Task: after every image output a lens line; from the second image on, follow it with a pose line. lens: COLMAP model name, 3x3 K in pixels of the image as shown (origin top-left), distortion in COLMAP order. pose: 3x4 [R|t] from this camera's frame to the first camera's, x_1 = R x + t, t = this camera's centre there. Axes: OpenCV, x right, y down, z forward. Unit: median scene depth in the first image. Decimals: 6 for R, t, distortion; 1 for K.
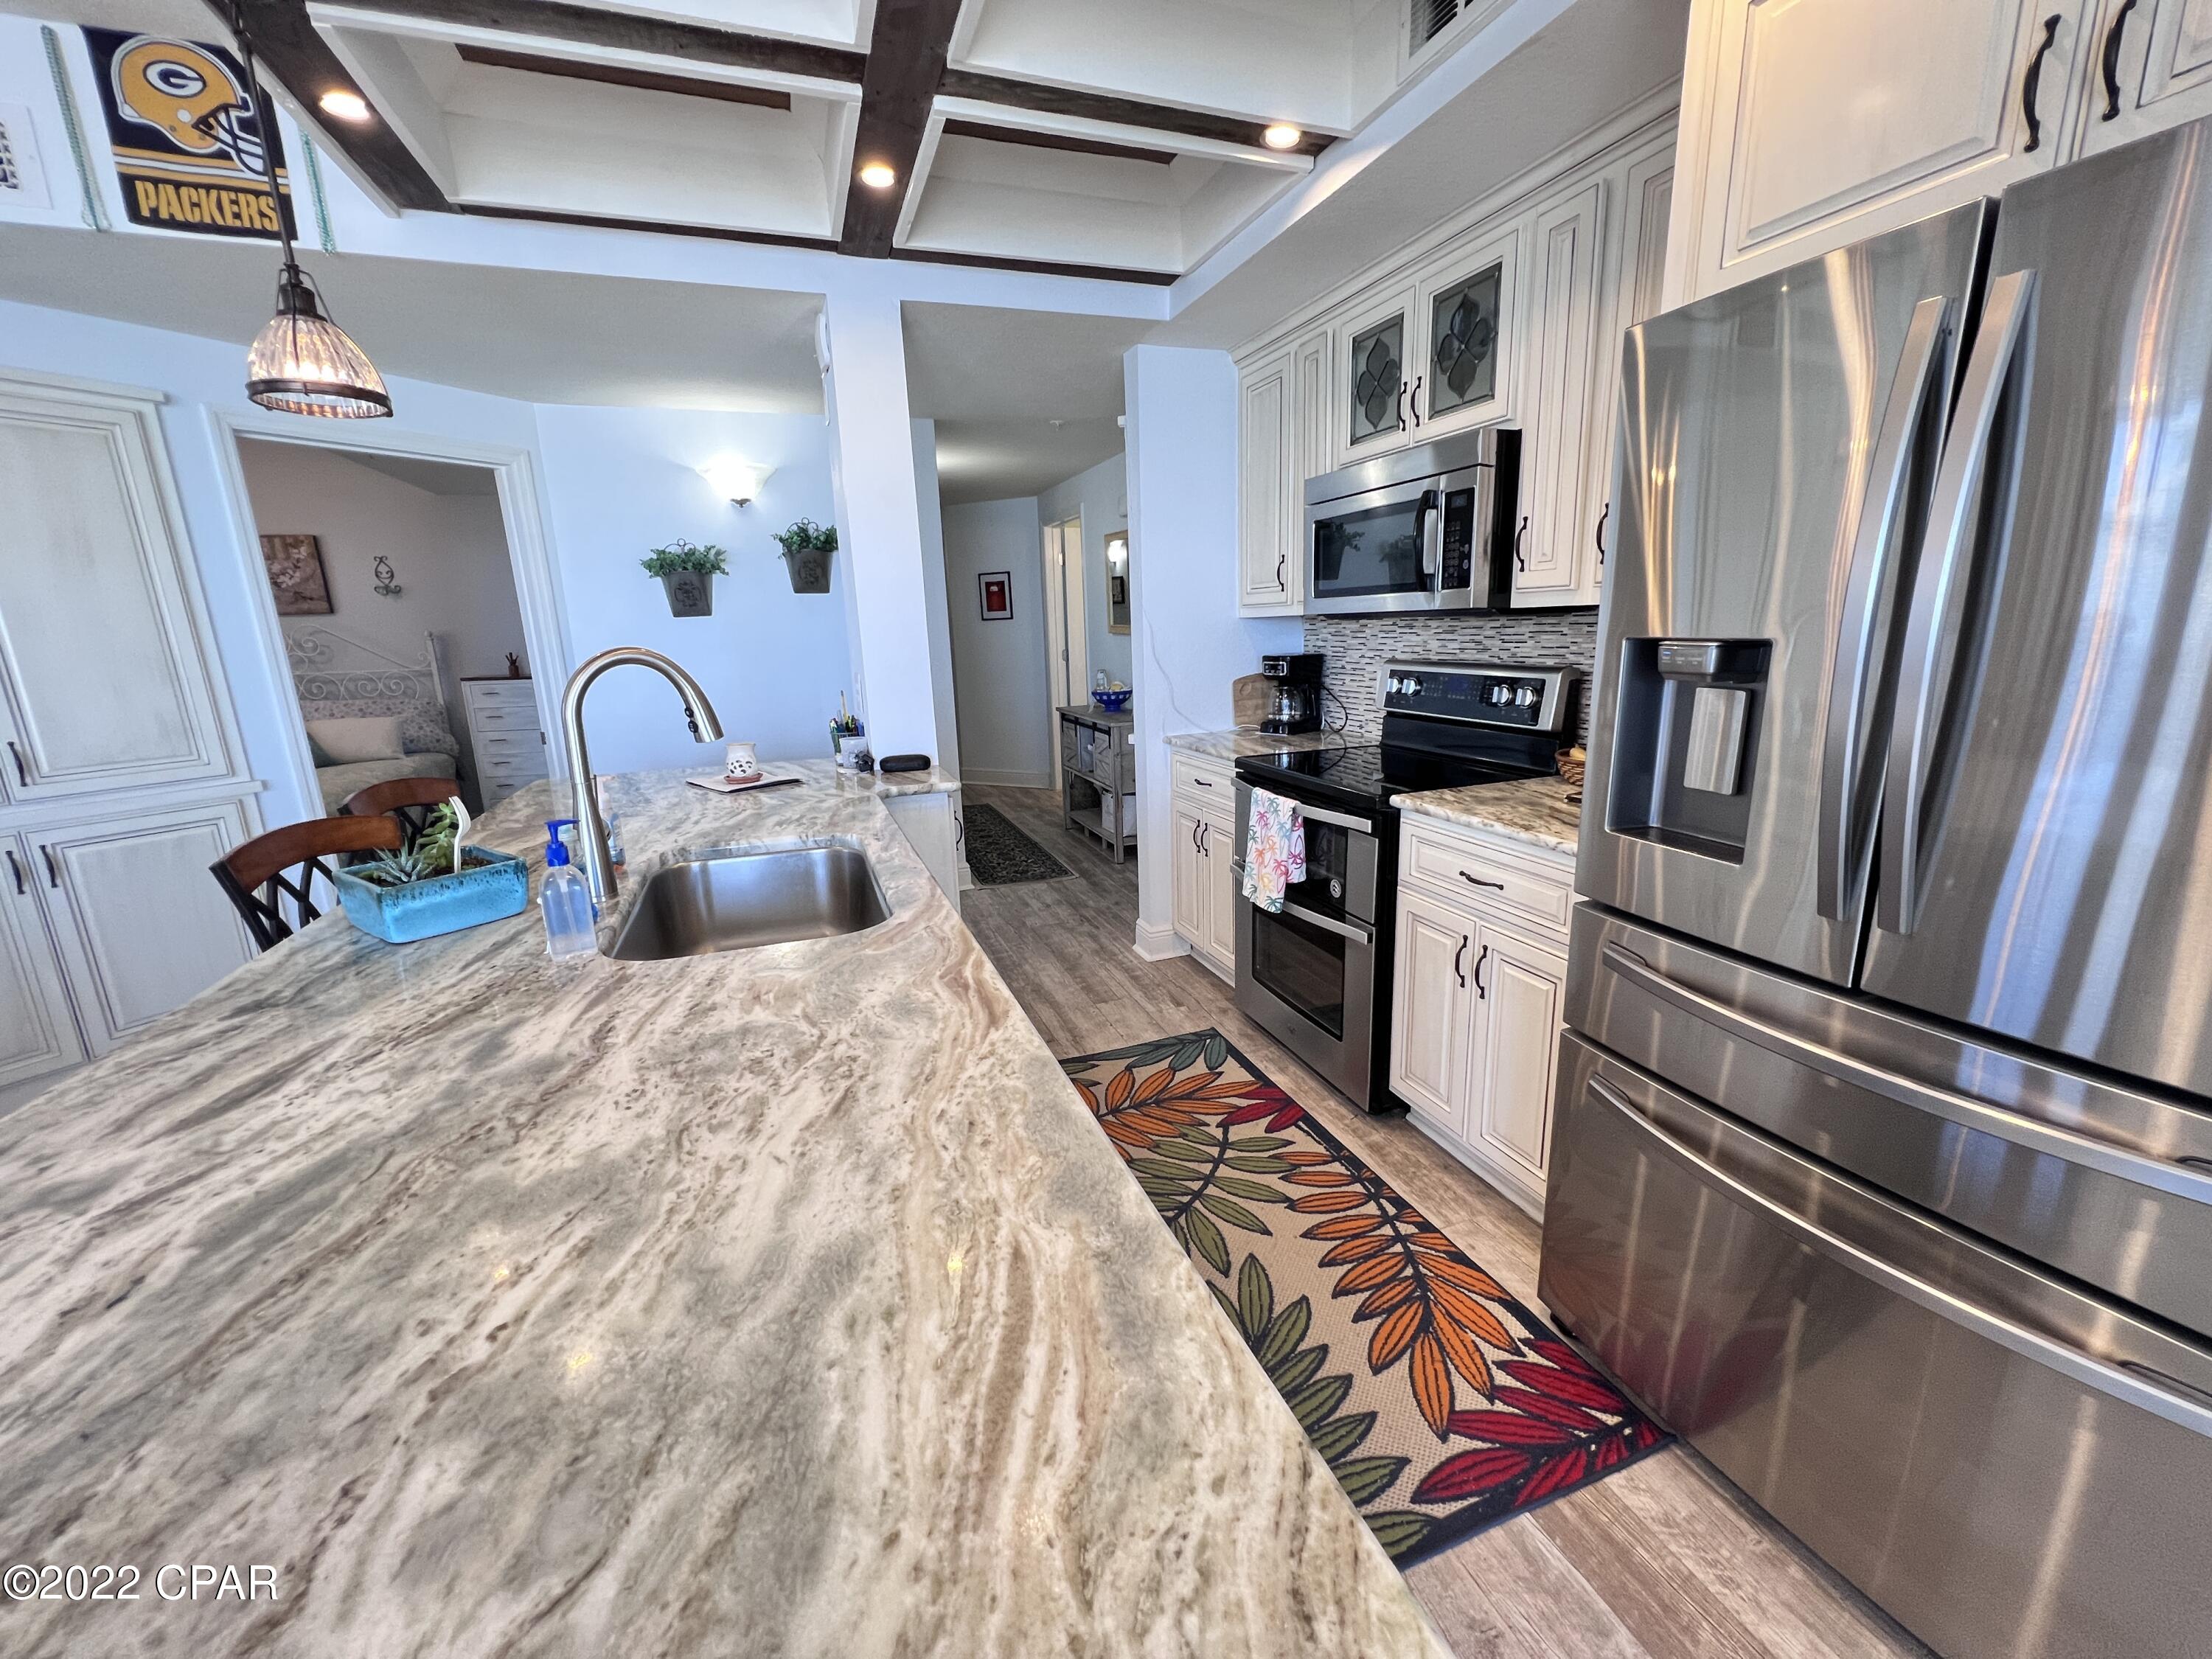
lens RADIAL K [[890.8, 0, 1107.5], [0, 890.8, 827.5], [0, 0, 1]] dist [0.000854, 0.000169]
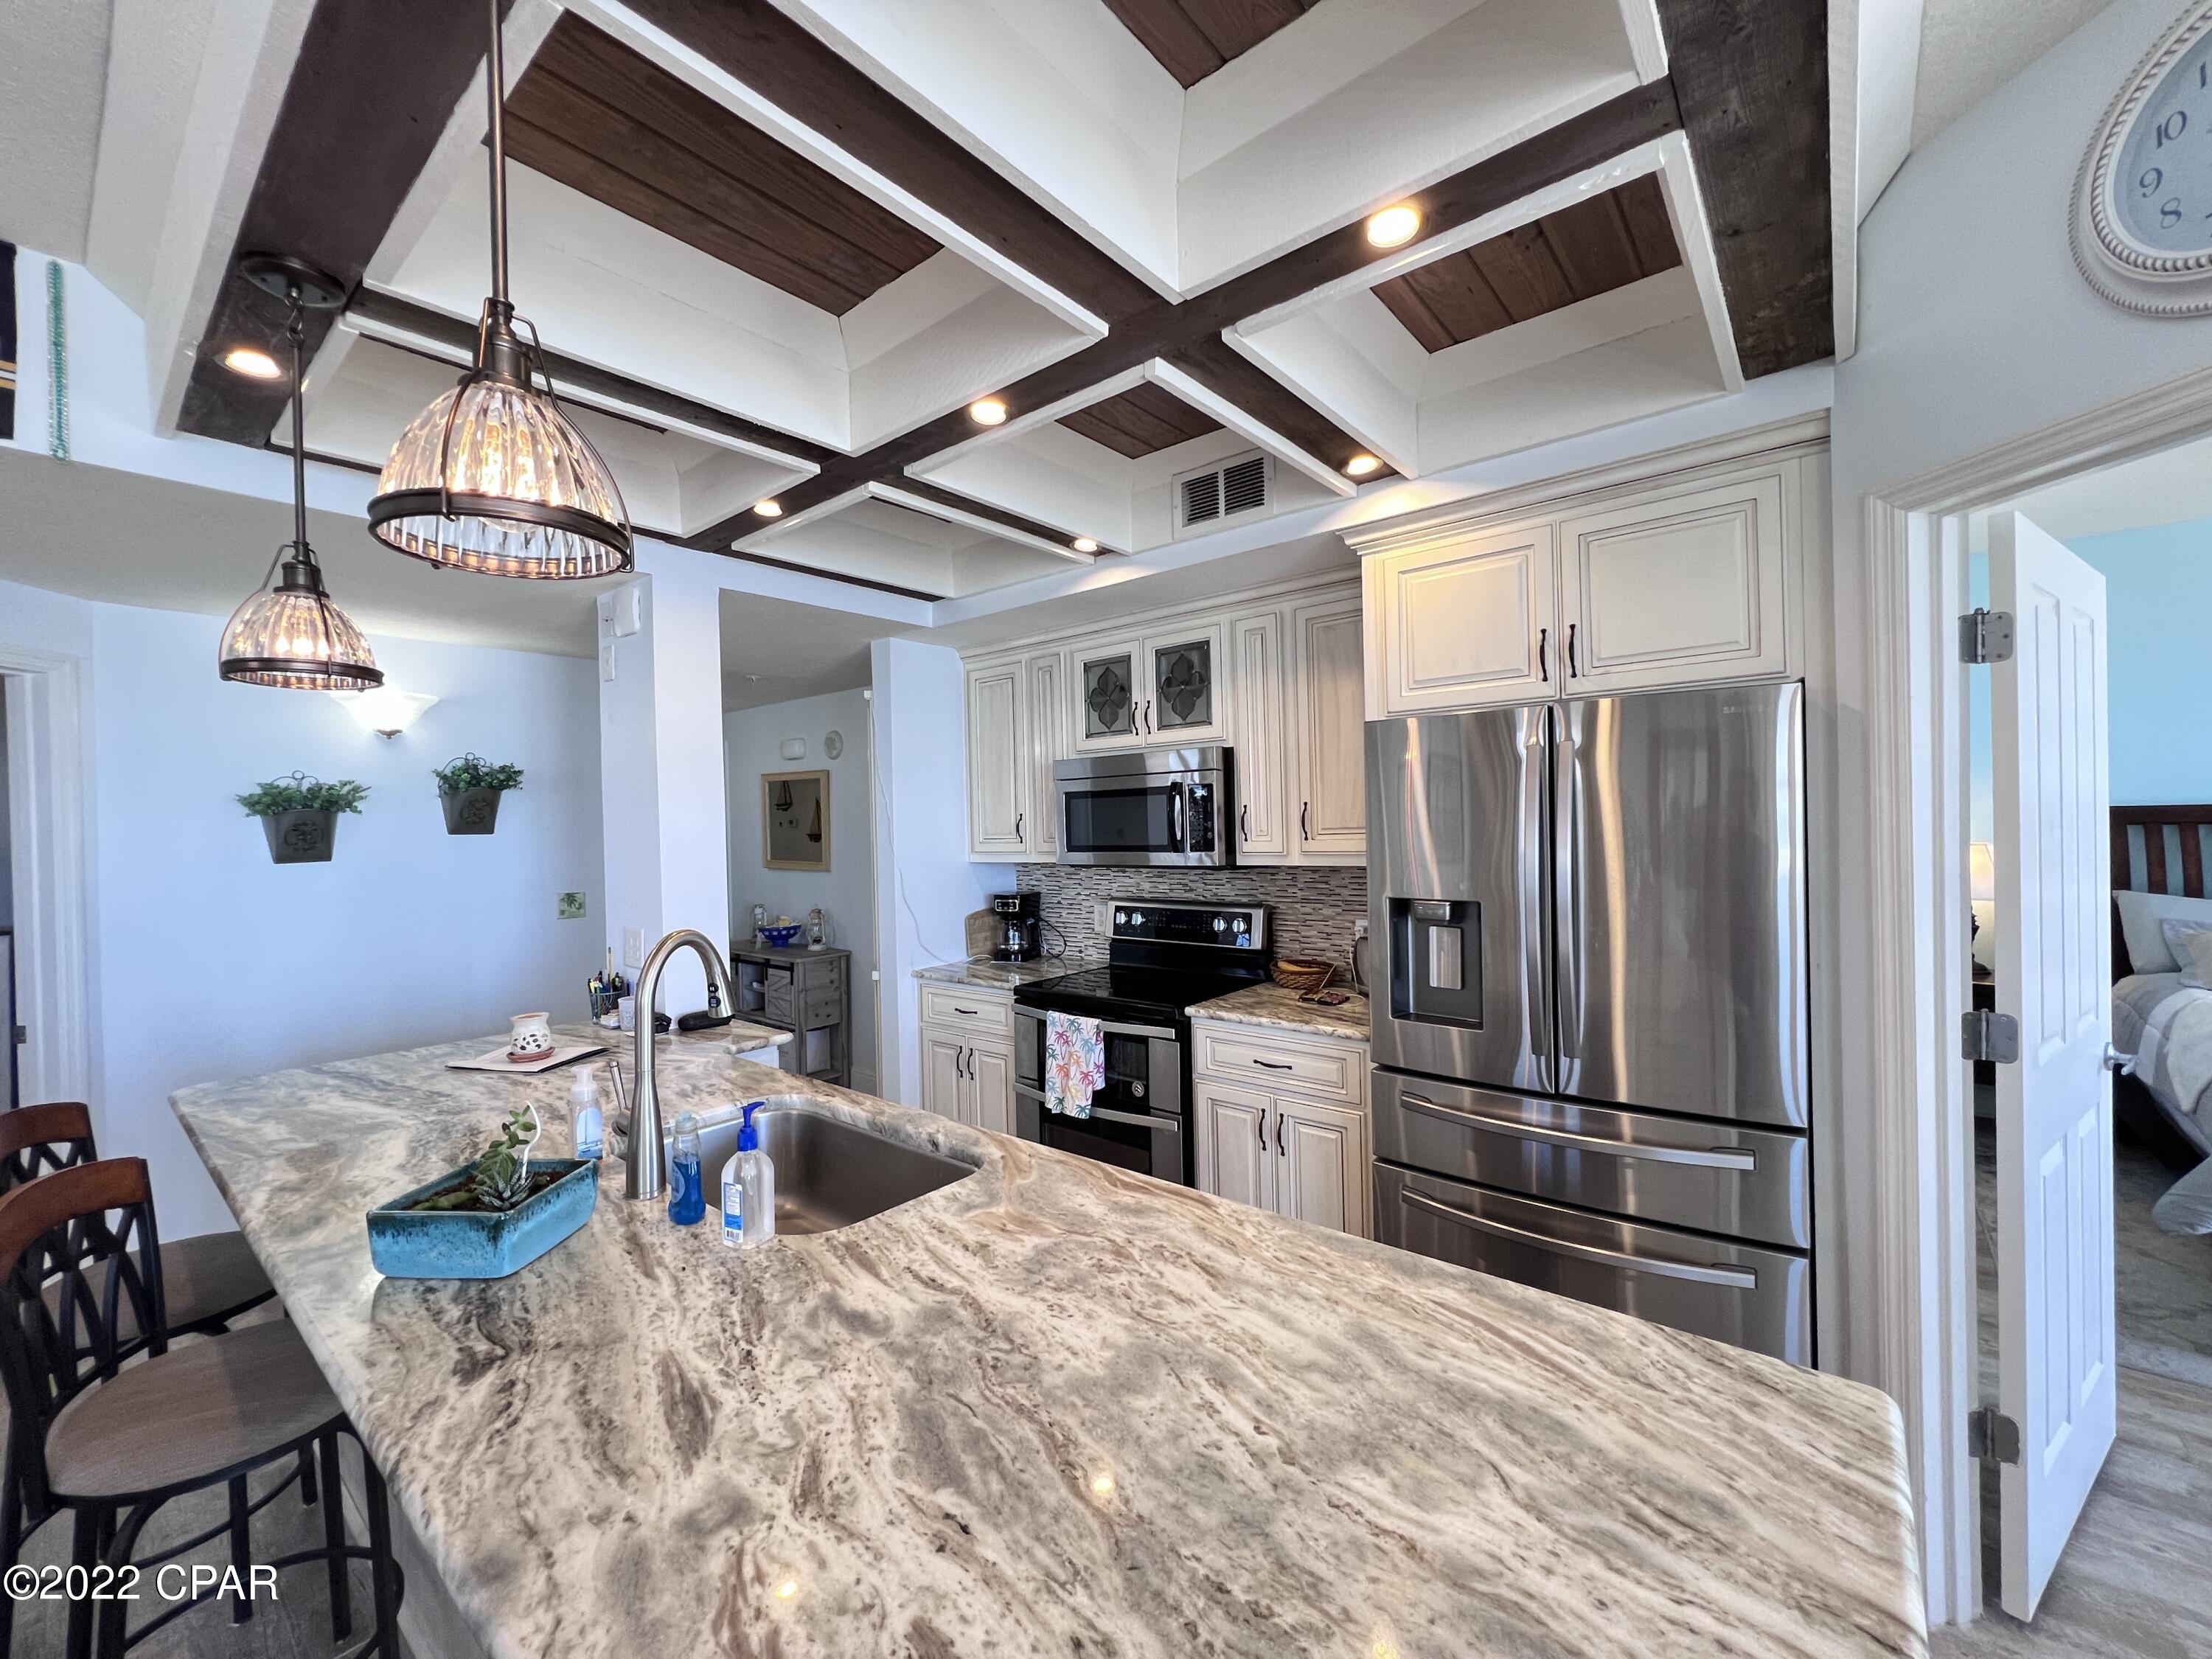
lens RADIAL K [[888.8, 0, 1111.4], [0, 888.8, 827.5], [0, 0, 1]] dist [-0.002192, -0.000030]
pose [[0.861702, 0.011294, 0.507290, -0.450307], [0.109482, 0.972065, -0.207611, -0.035321], [-0.495464, 0.234438, 0.836394, -0.095093]]
